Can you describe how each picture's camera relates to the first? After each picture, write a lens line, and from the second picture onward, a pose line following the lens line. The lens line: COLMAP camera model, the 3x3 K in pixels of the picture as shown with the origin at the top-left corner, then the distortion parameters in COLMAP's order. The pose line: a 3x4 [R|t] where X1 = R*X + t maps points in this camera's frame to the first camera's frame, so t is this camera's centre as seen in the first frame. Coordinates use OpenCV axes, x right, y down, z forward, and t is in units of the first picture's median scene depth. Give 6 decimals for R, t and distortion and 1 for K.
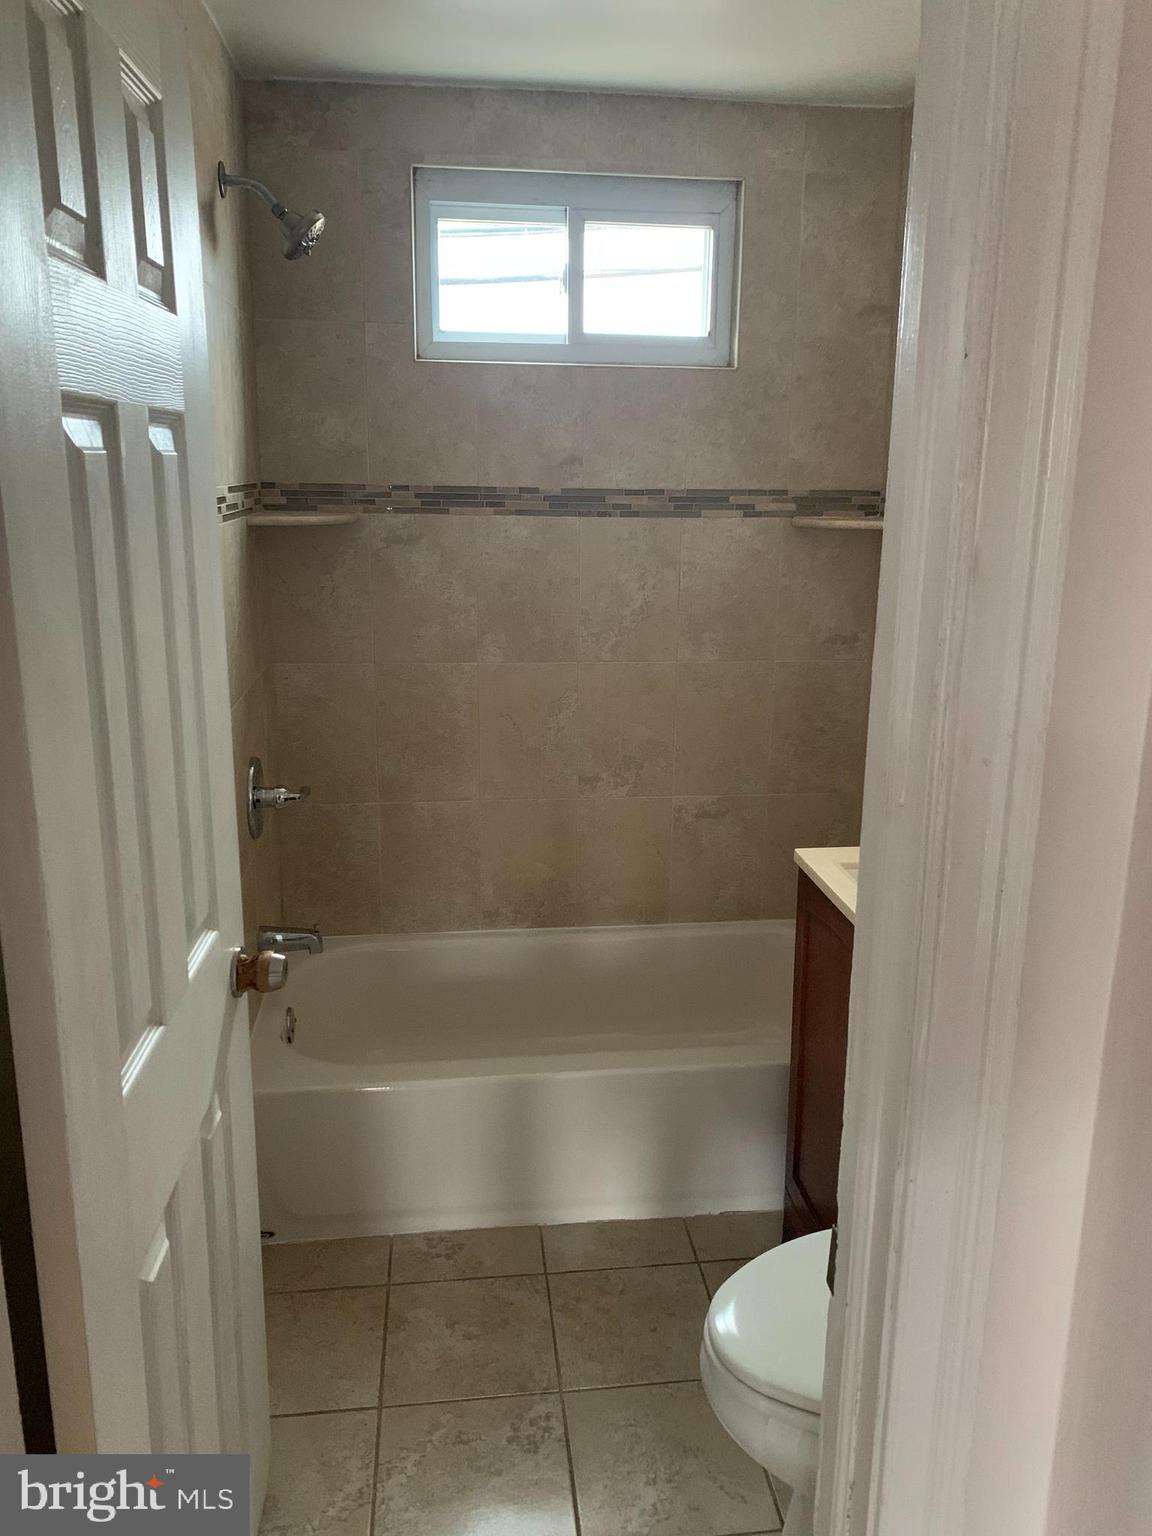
lens RADIAL K [[1210.7, 0, 585.2], [0, 1210.7, 780.4], [0, 0, 1]] dist [0.052001, -0.069113]
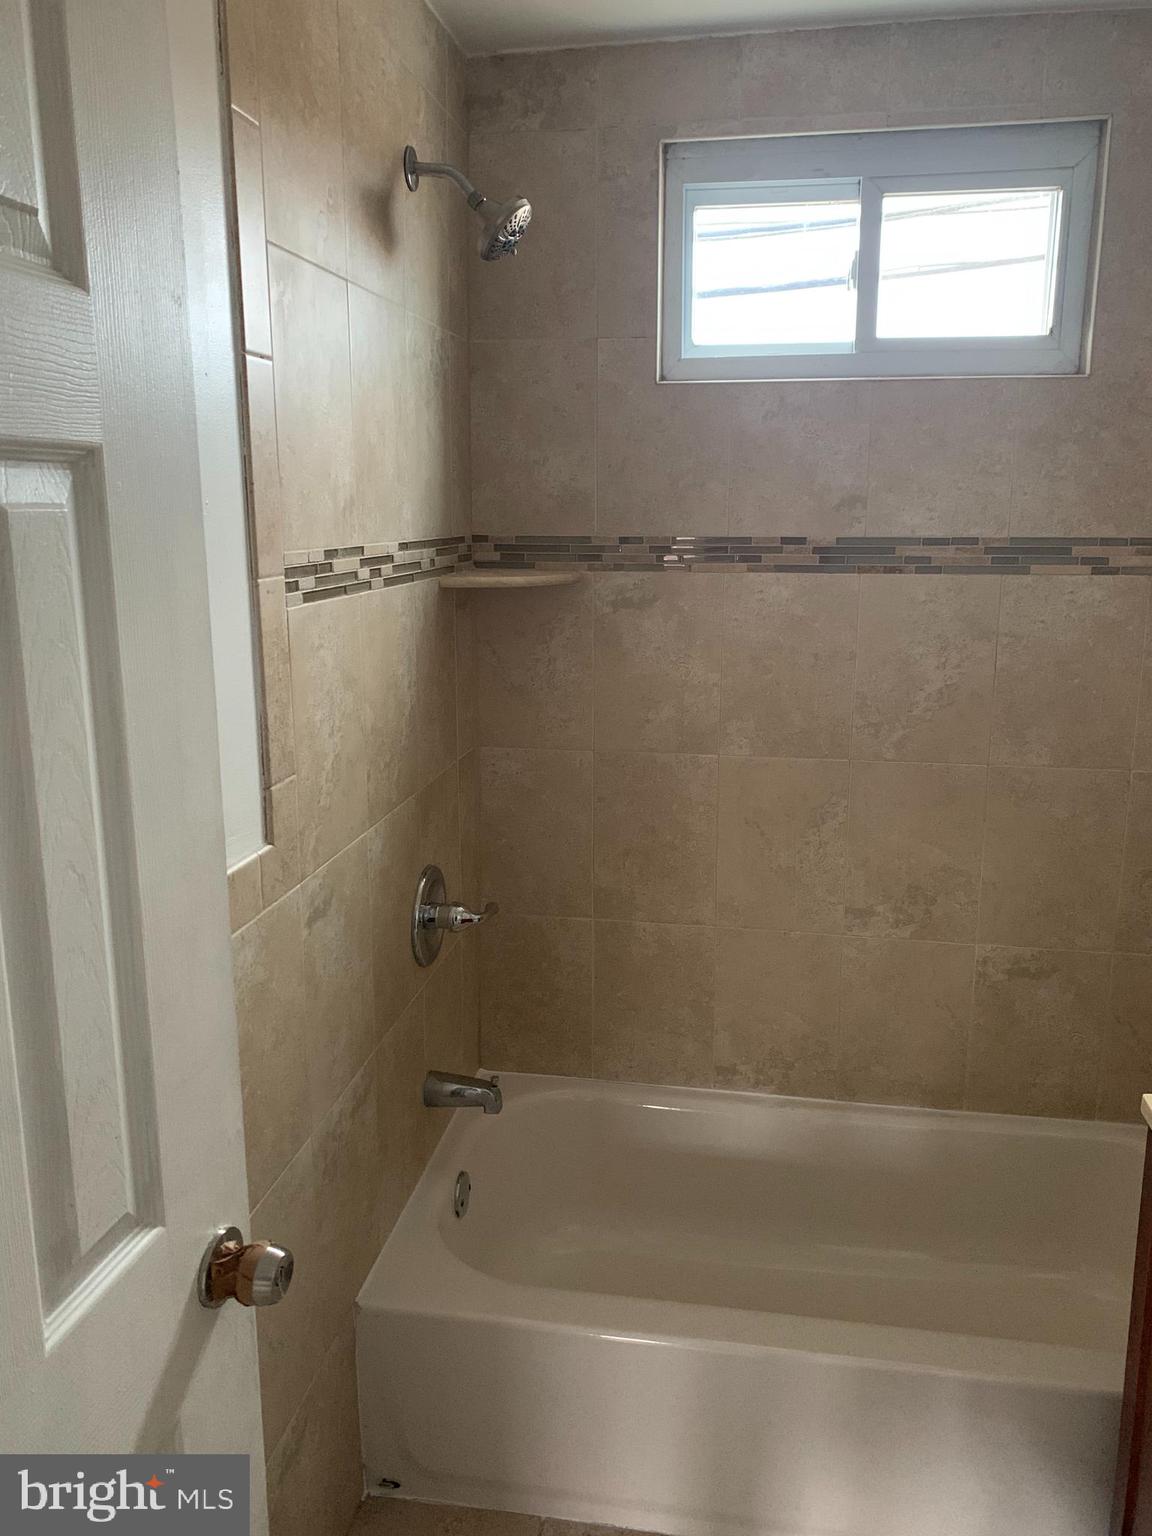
lens RADIAL K [[1210.7, 0, 574.4], [0, 1210.7, 769.2], [0, 0, 1]] dist [0.052001, -0.069113]
pose [[0.958547, 0.047239, -0.280992, 0.044766], [-0.058668, 0.997752, -0.032398, -0.059301], [0.278830, 0.047540, 0.959163, 0.220613]]
